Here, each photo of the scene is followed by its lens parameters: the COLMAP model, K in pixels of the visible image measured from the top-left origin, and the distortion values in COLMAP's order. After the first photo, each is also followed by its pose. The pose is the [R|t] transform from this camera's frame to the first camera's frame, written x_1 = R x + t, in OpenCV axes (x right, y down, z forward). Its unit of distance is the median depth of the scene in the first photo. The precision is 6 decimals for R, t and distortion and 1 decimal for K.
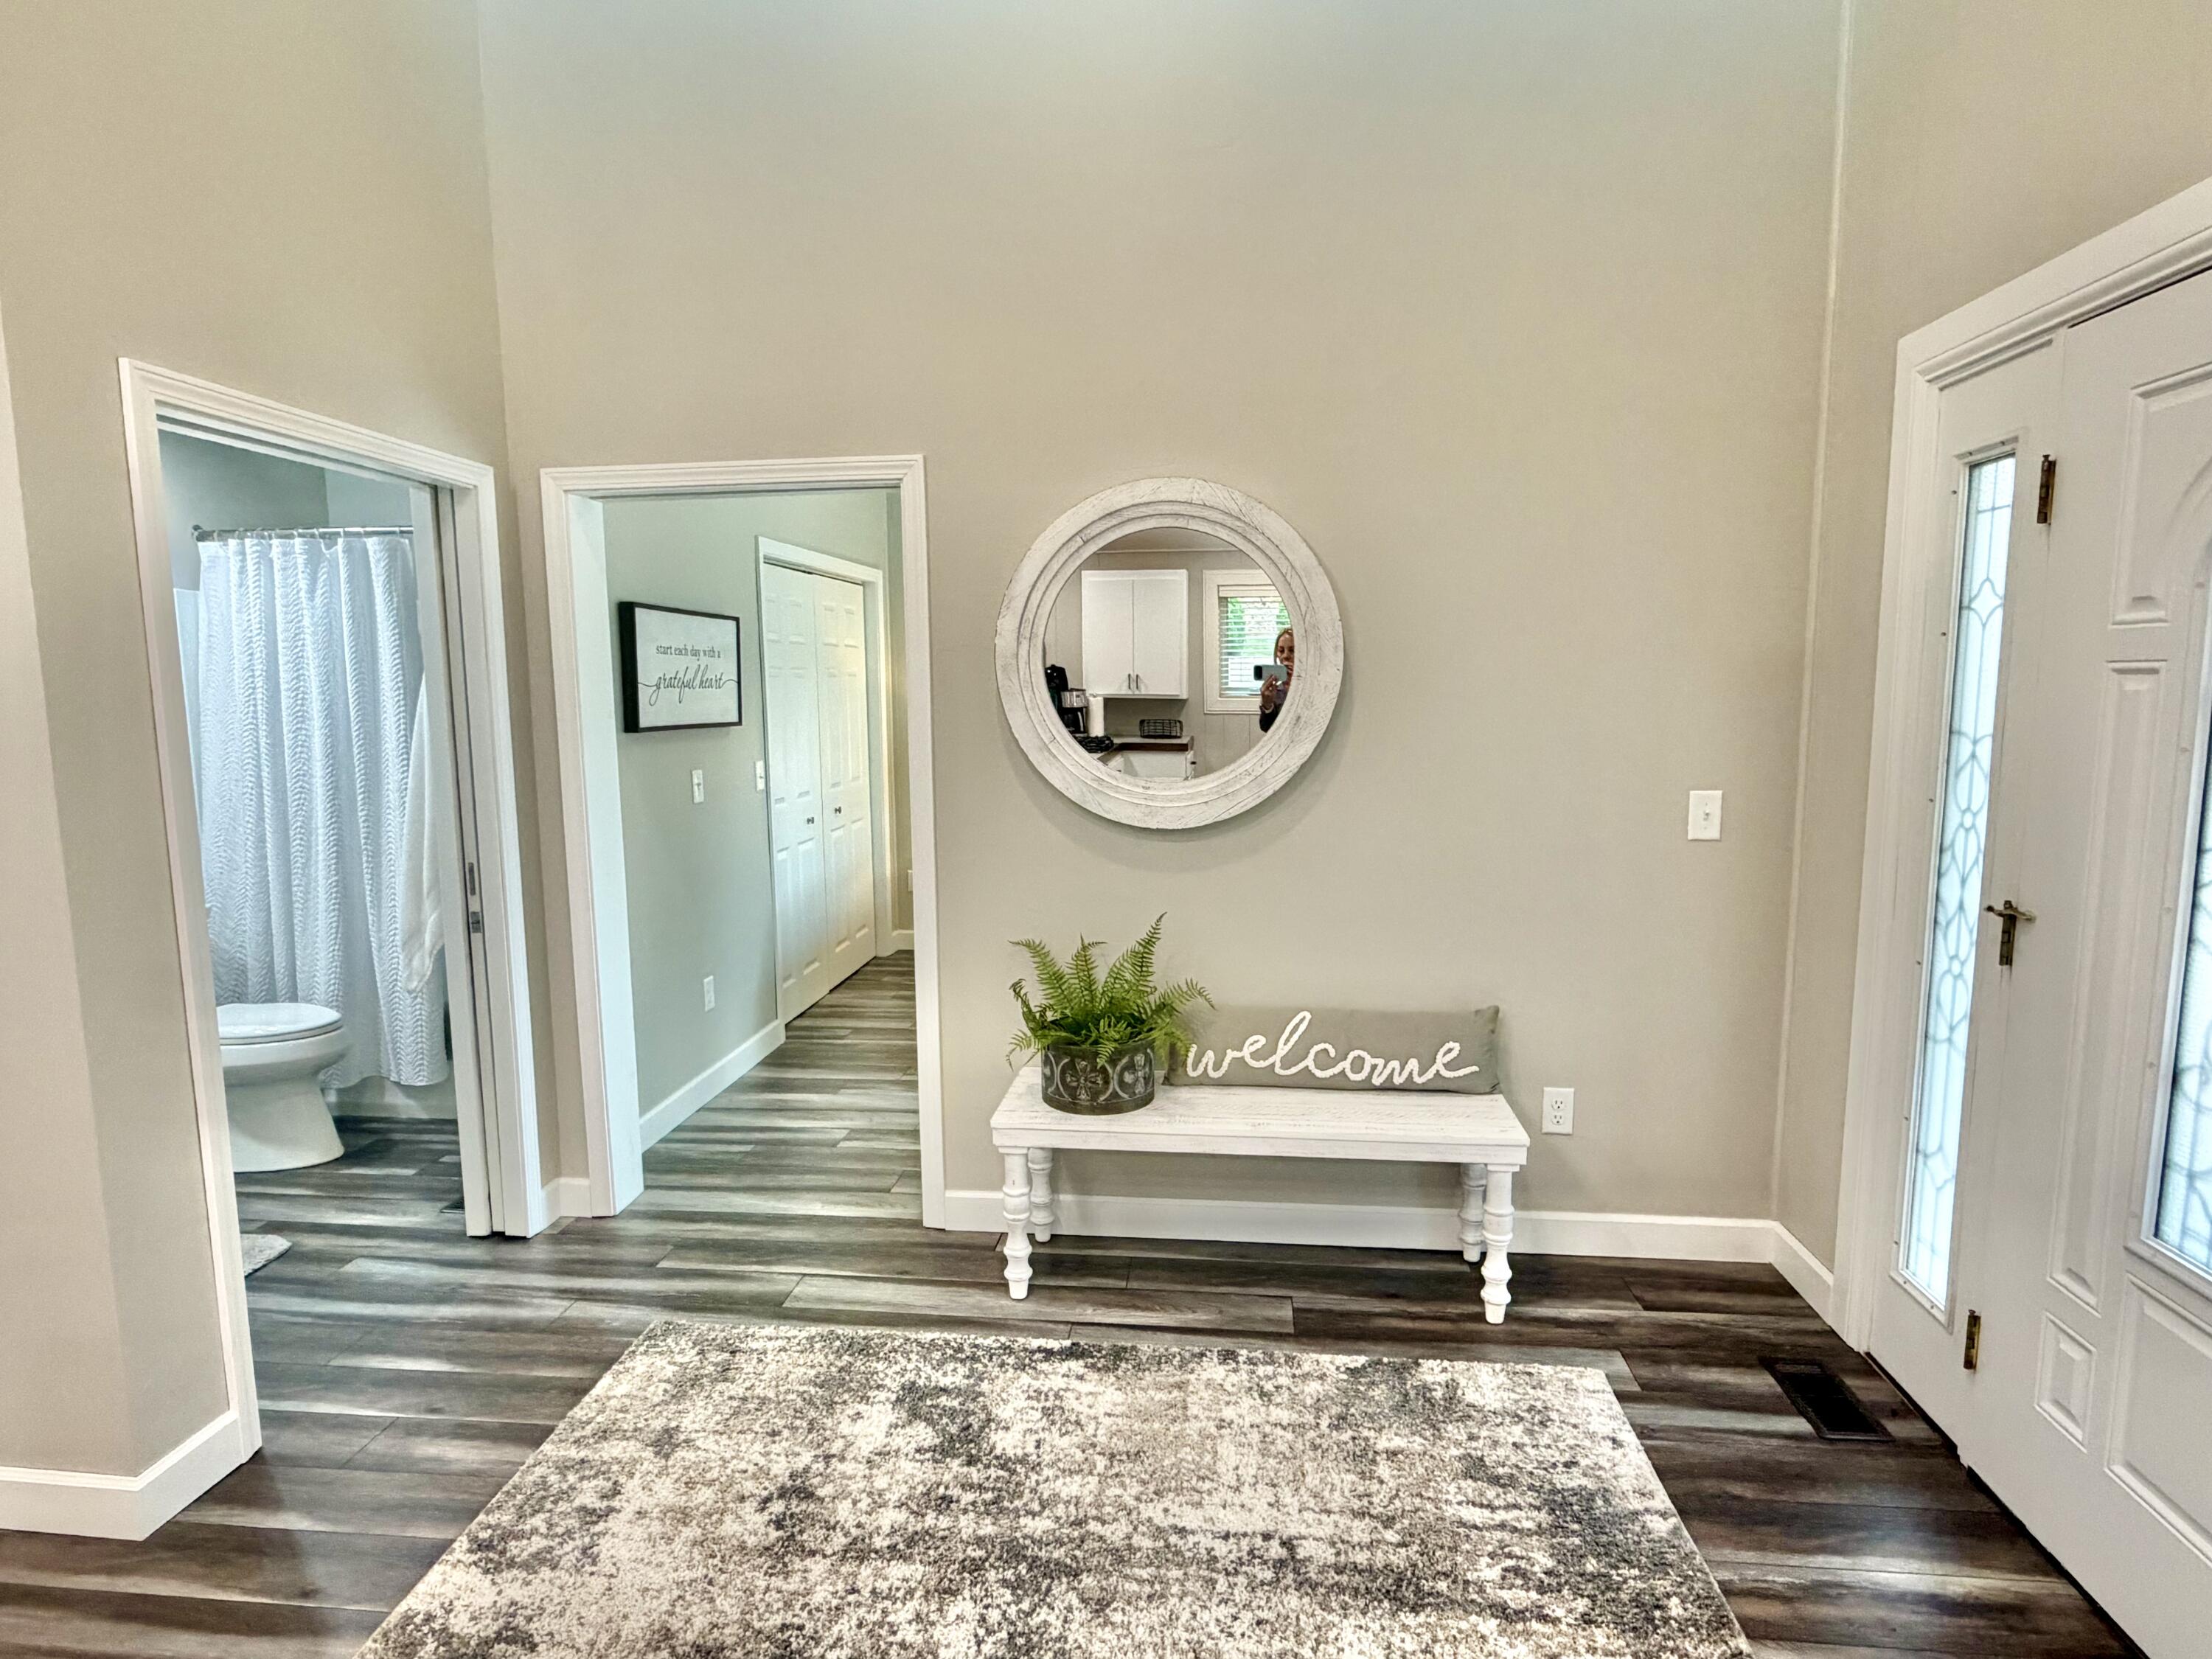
lens RADIAL K [[1205.6, 0, 1098.0], [0, 1205.6, 815.0], [0, 0, 1]] dist [0.001274, -0.001210]
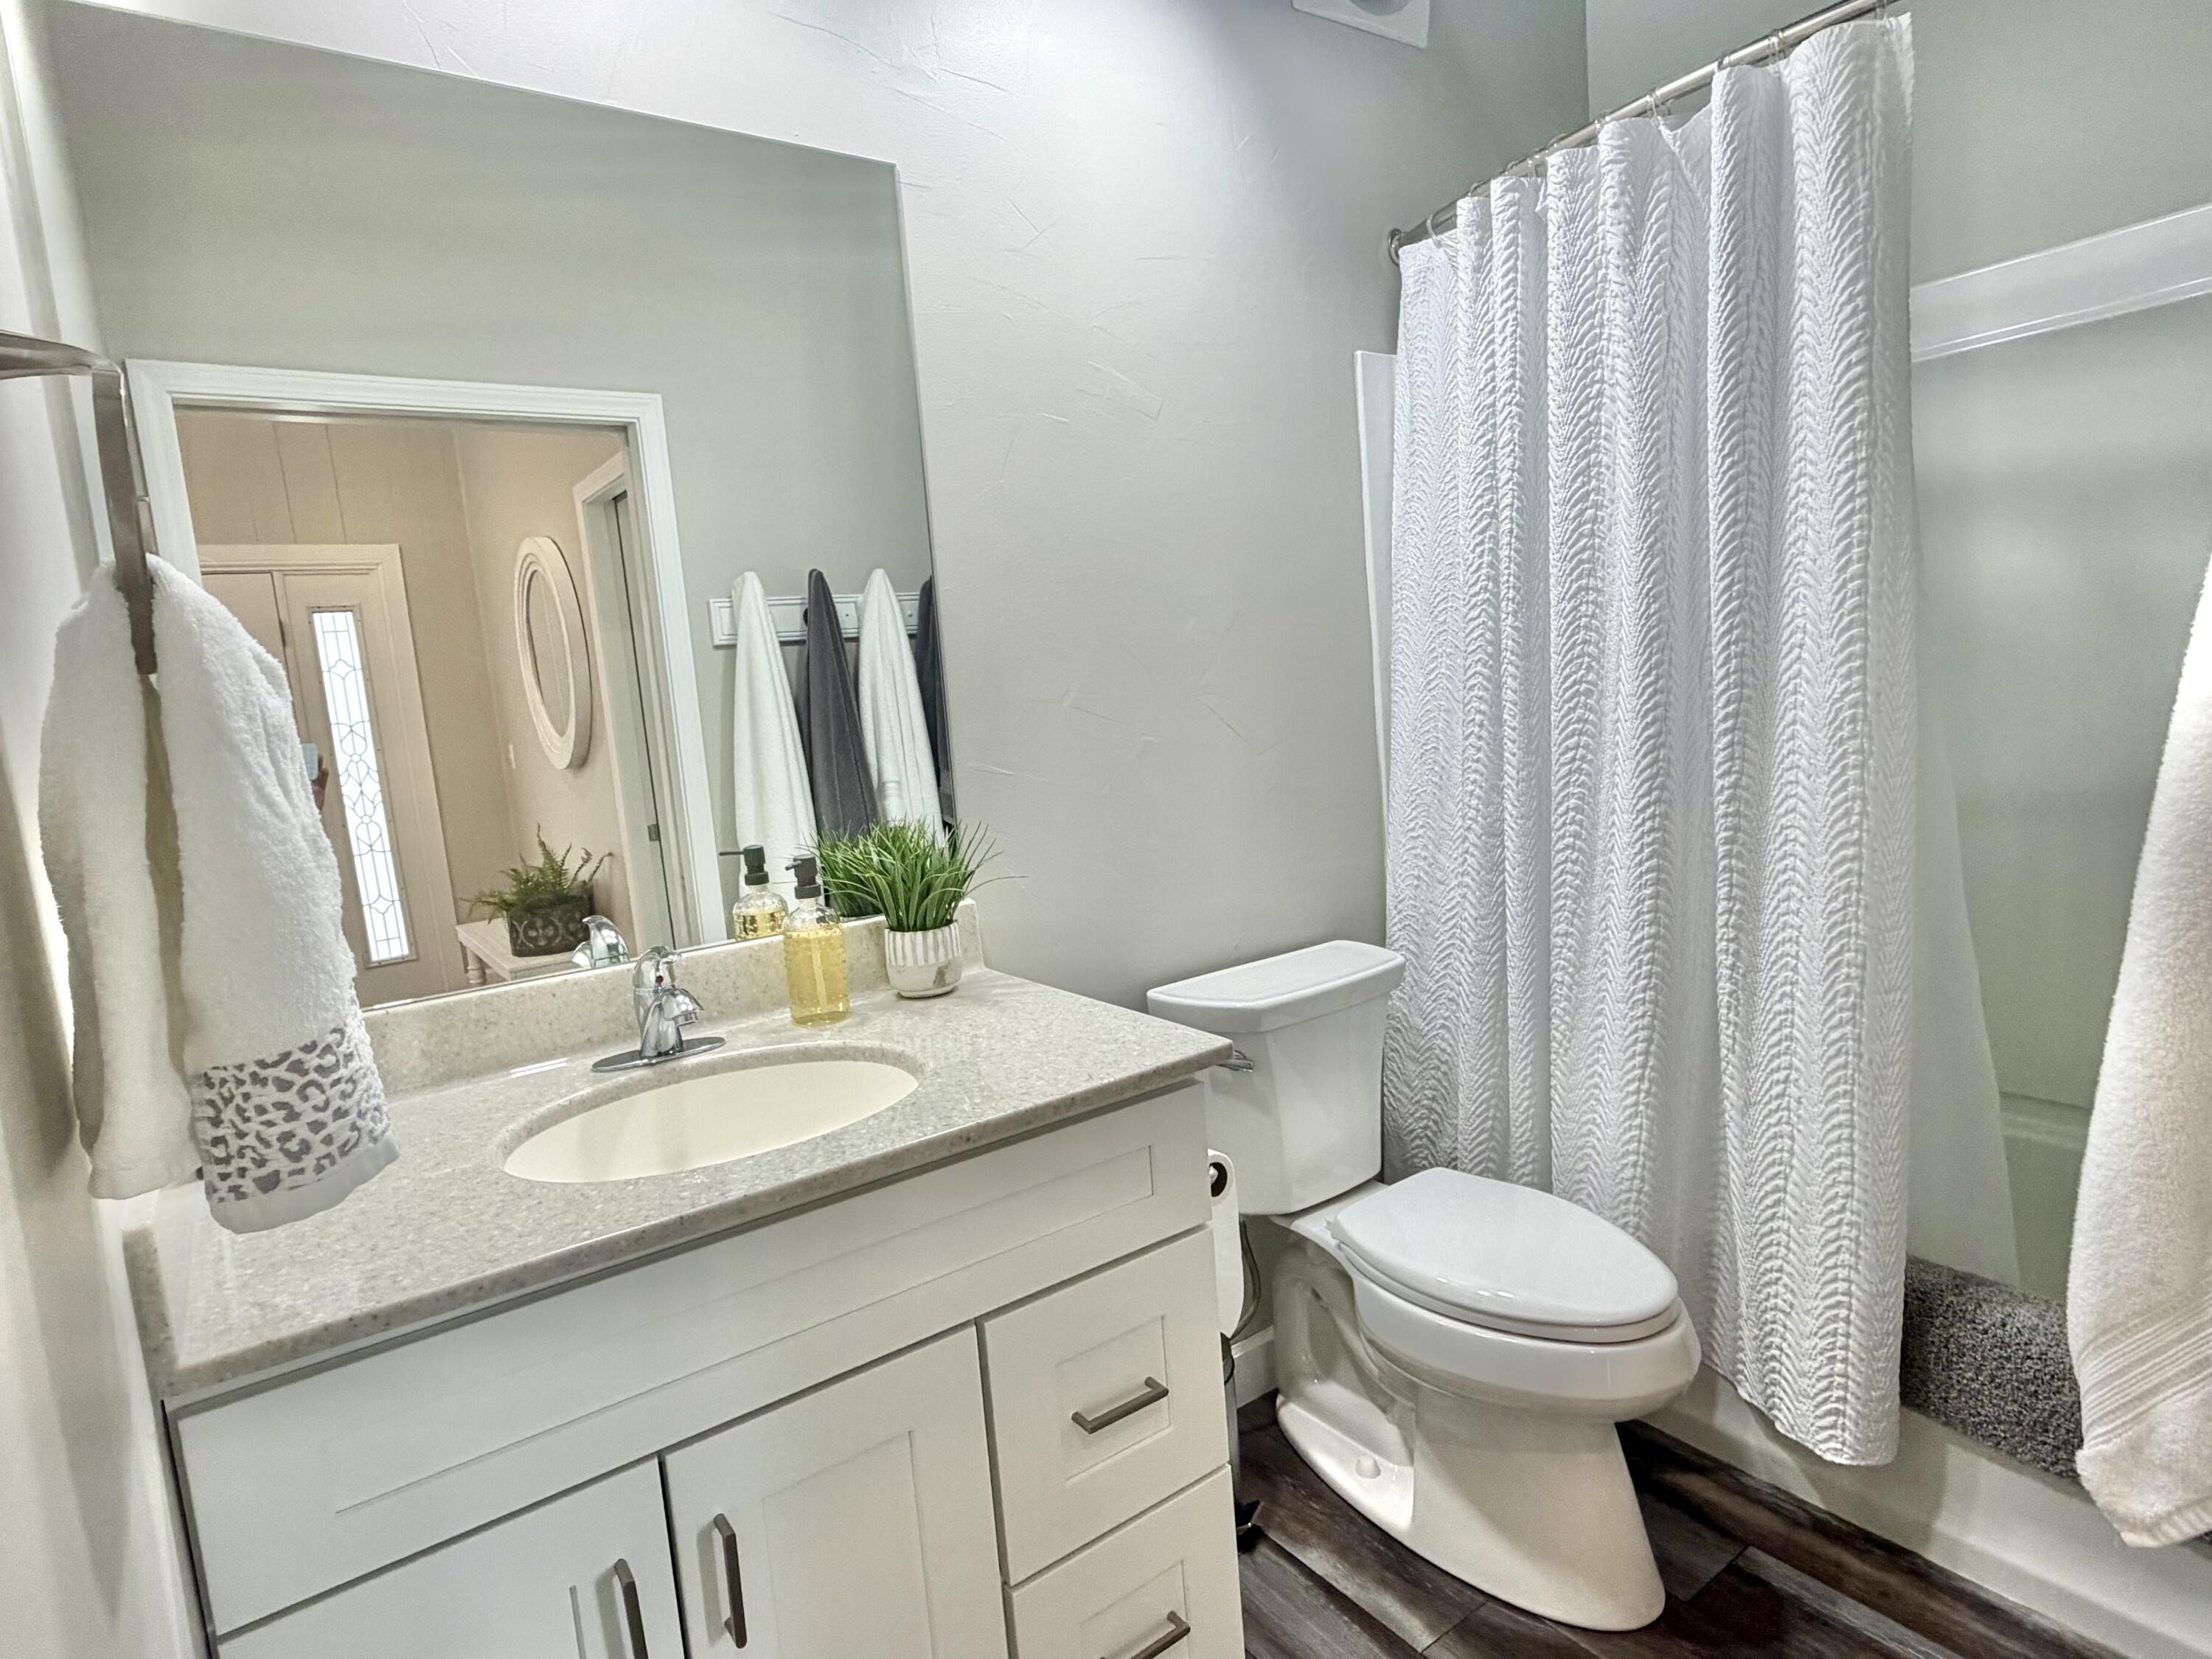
lens RADIAL K [[1205.6, 0, 1105.9], [0, 1205.6, 826.6], [0, 0, 1]] dist [0.001274, -0.001210]
pose [[0.669571, 0.048646, -0.741154, -0.442644], [-0.013720, 0.998493, 0.053142, -0.005061], [0.742622, -0.025413, 0.669229, 0.563860]]
